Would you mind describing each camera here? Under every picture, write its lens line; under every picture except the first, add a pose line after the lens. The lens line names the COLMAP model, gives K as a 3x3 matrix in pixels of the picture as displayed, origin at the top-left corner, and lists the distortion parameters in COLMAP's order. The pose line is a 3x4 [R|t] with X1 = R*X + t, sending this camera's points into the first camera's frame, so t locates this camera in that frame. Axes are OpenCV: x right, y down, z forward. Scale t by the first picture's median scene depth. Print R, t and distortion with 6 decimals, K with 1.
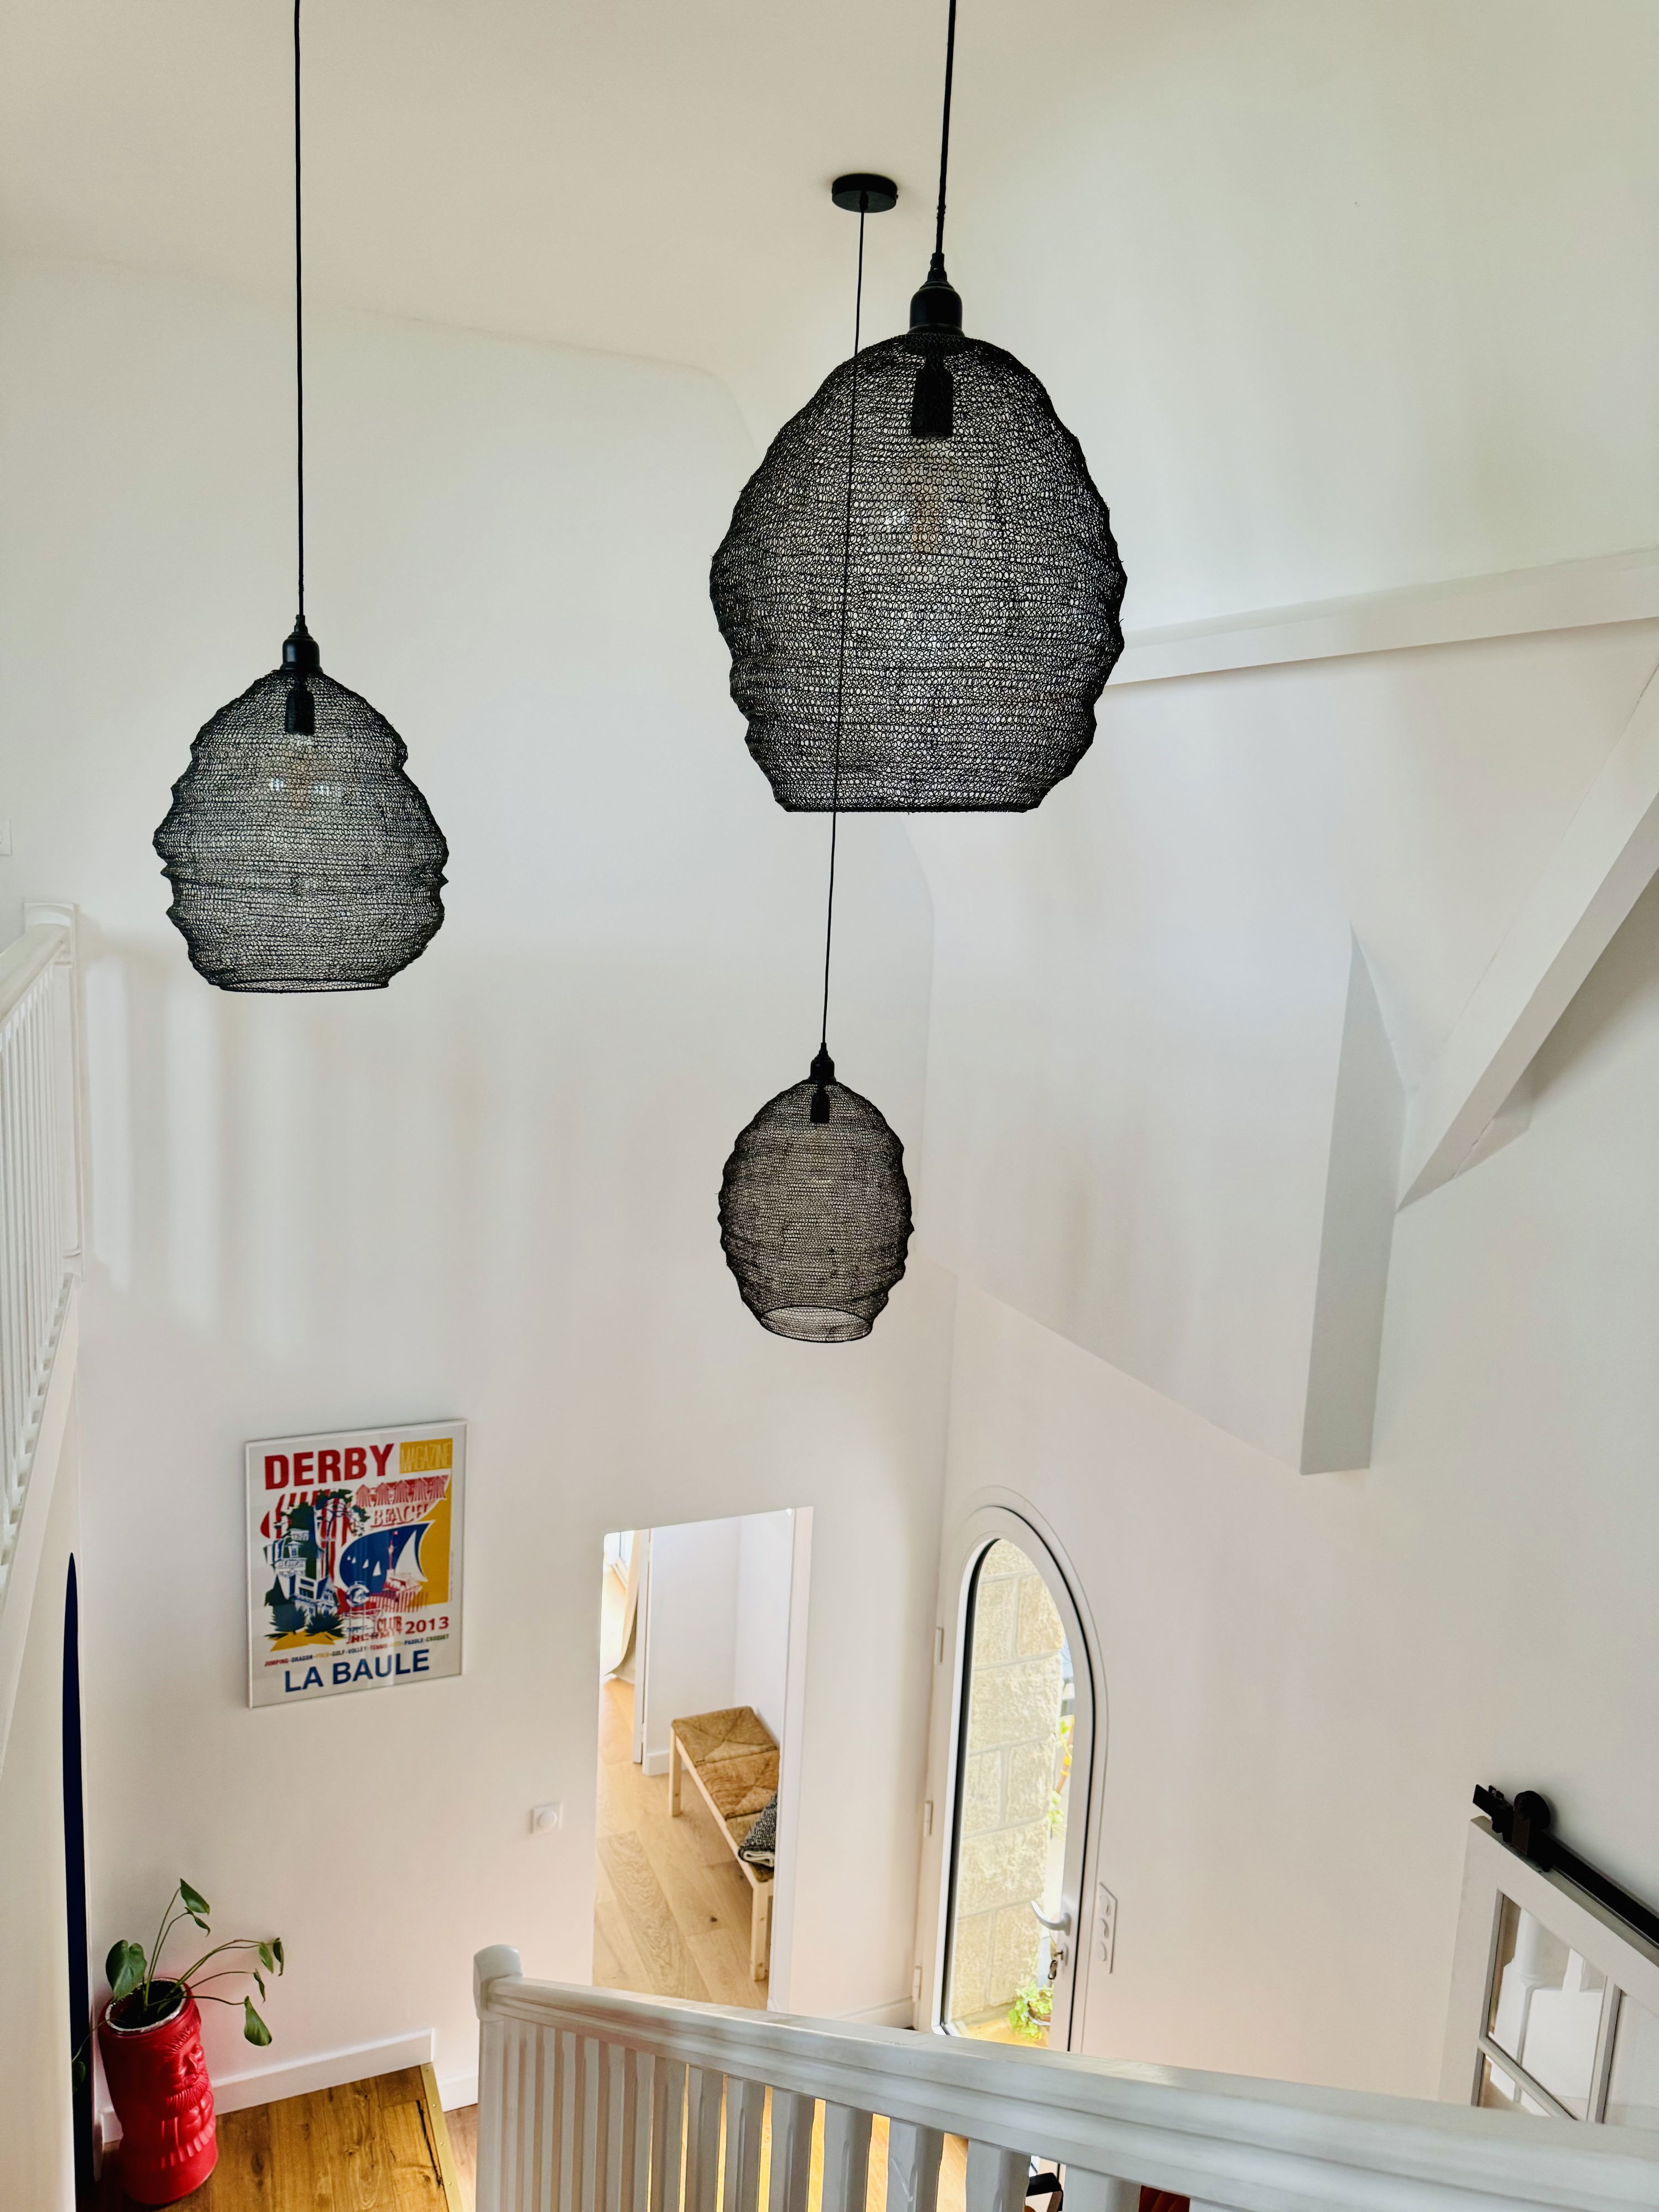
lens RADIAL K [[1578.8, 0, 829.5], [0, 1578.8, 1106.0], [0, 0, 1]] dist [0.001557, 0.000454]
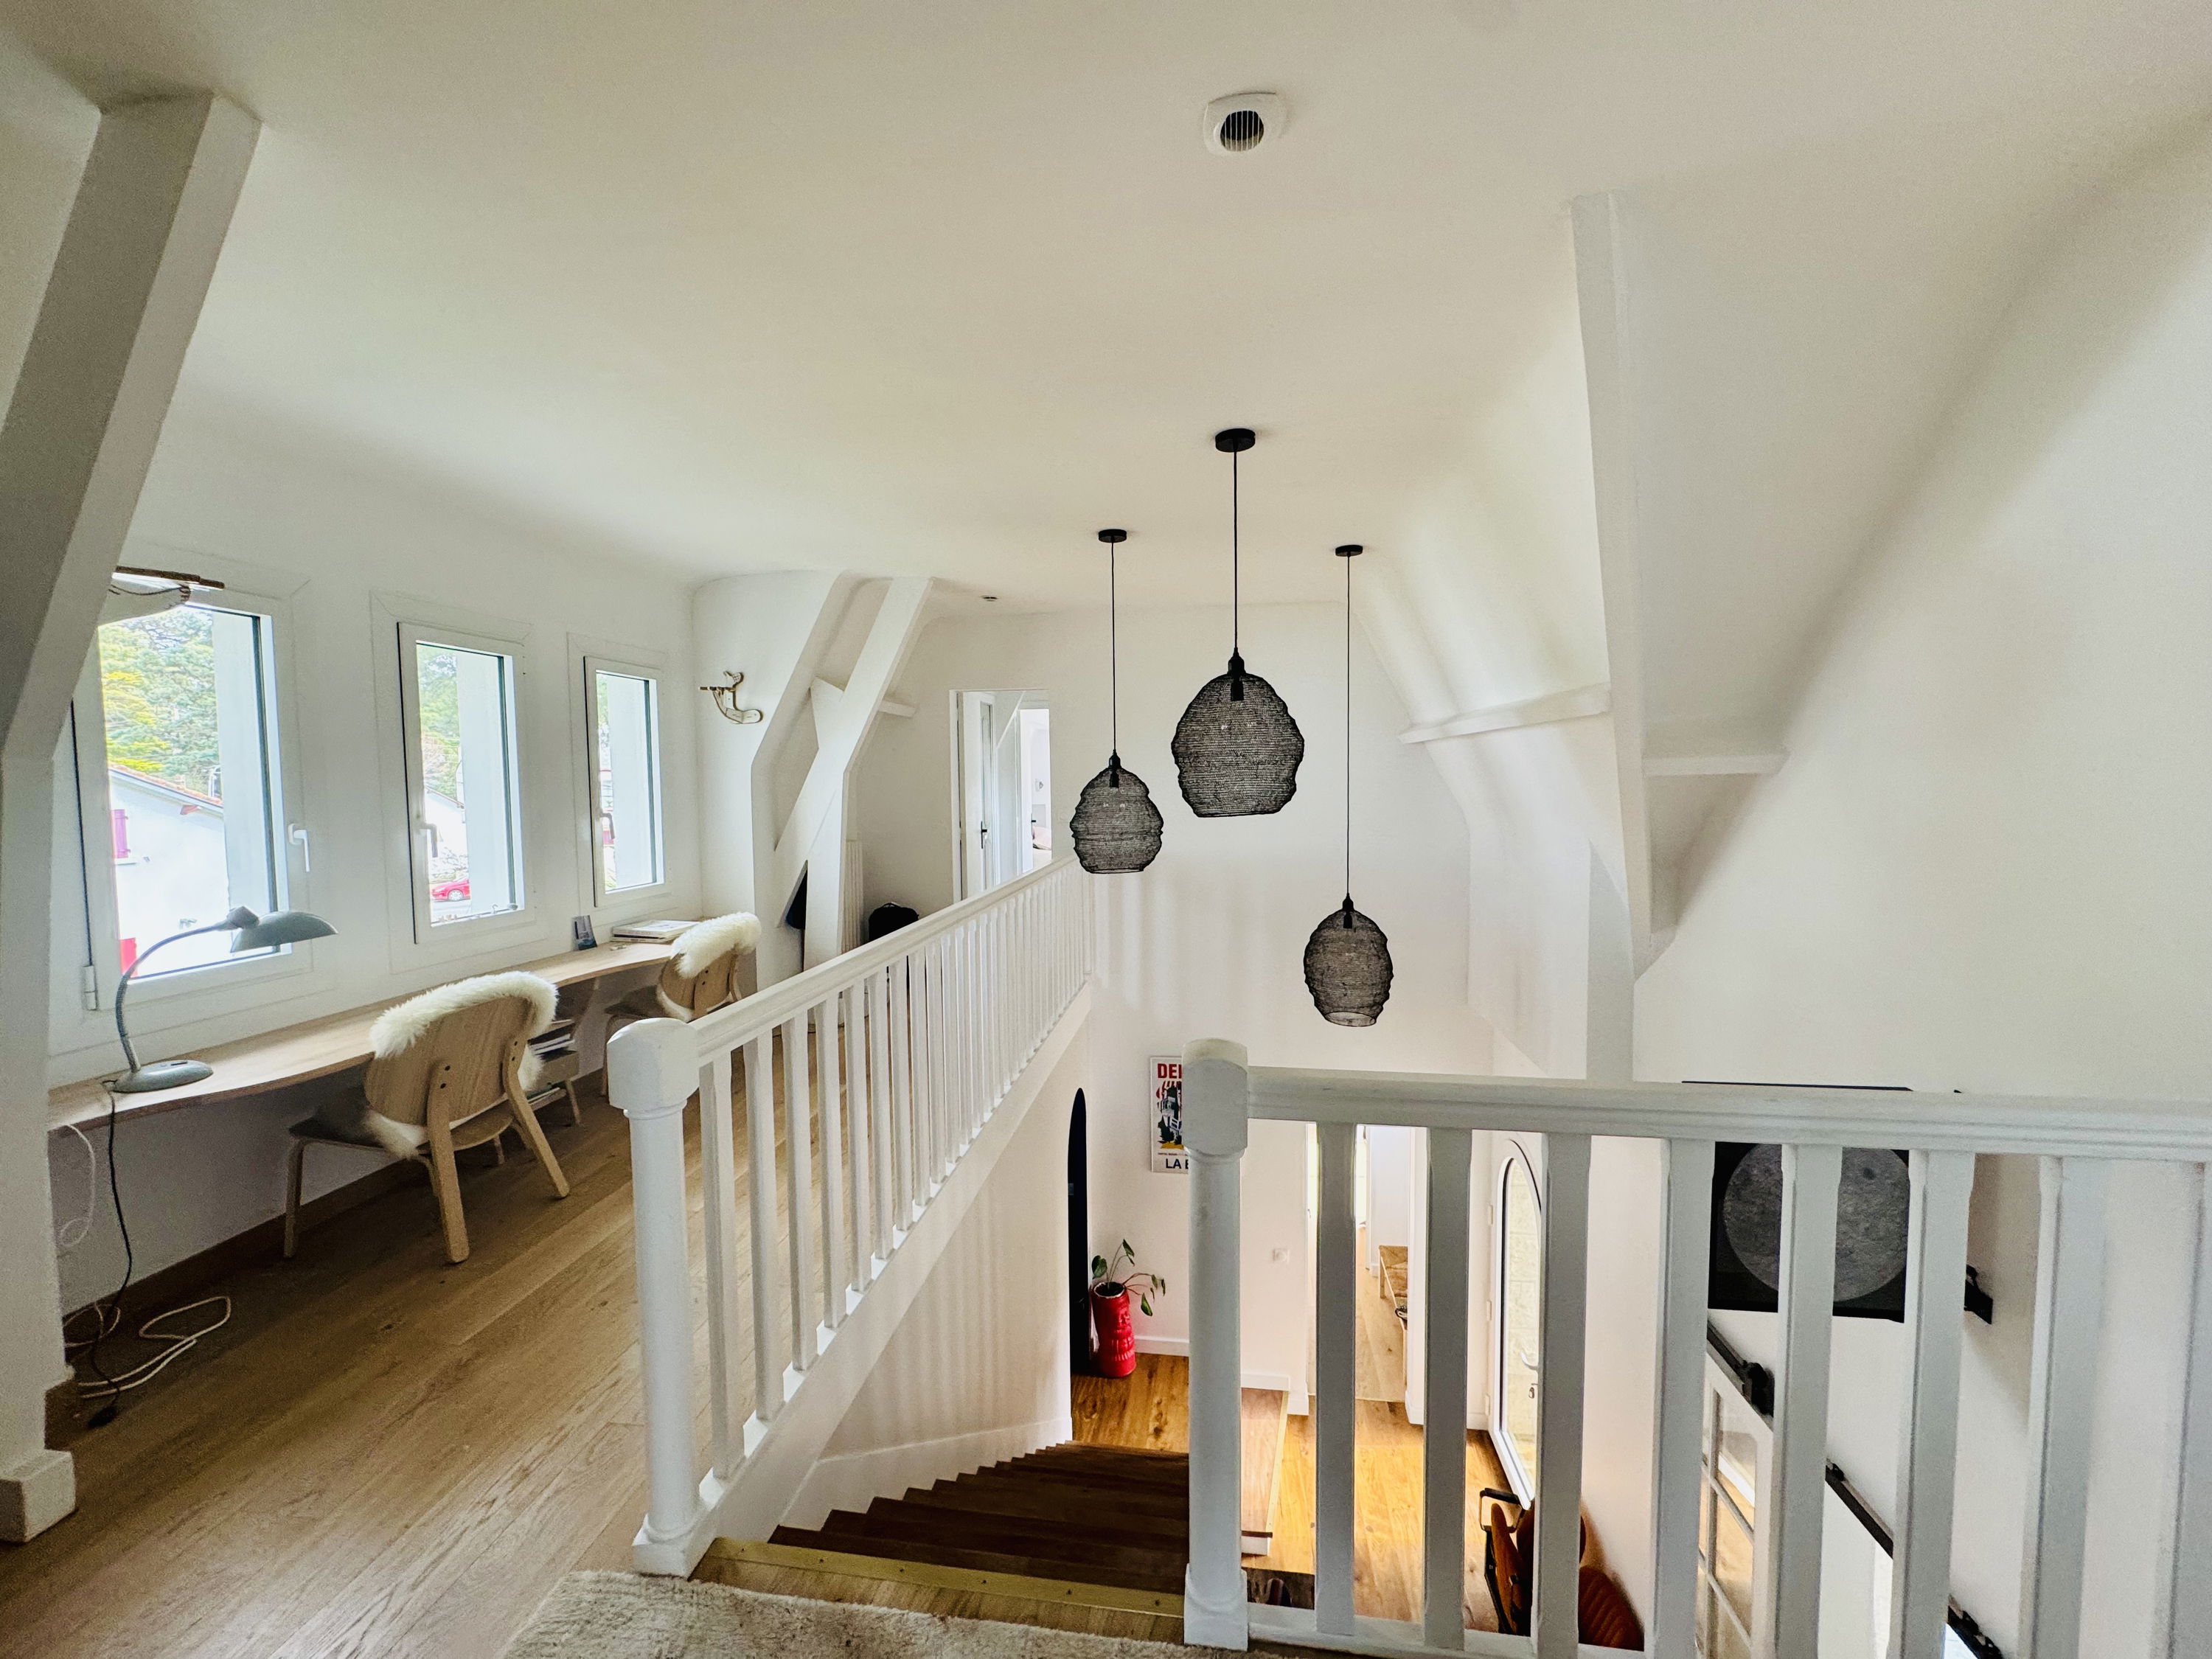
lens RADIAL K [[882.7, 0, 1106.0], [0, 882.7, 829.5], [0, 0, 1]] dist [-0.004117, 0.000263]
pose [[0.860577, -0.029158, -0.508485, 0.282102], [-0.030906, 0.993531, -0.109279, 0.015648], [0.508382, 0.109758, 0.854108, -0.244881]]
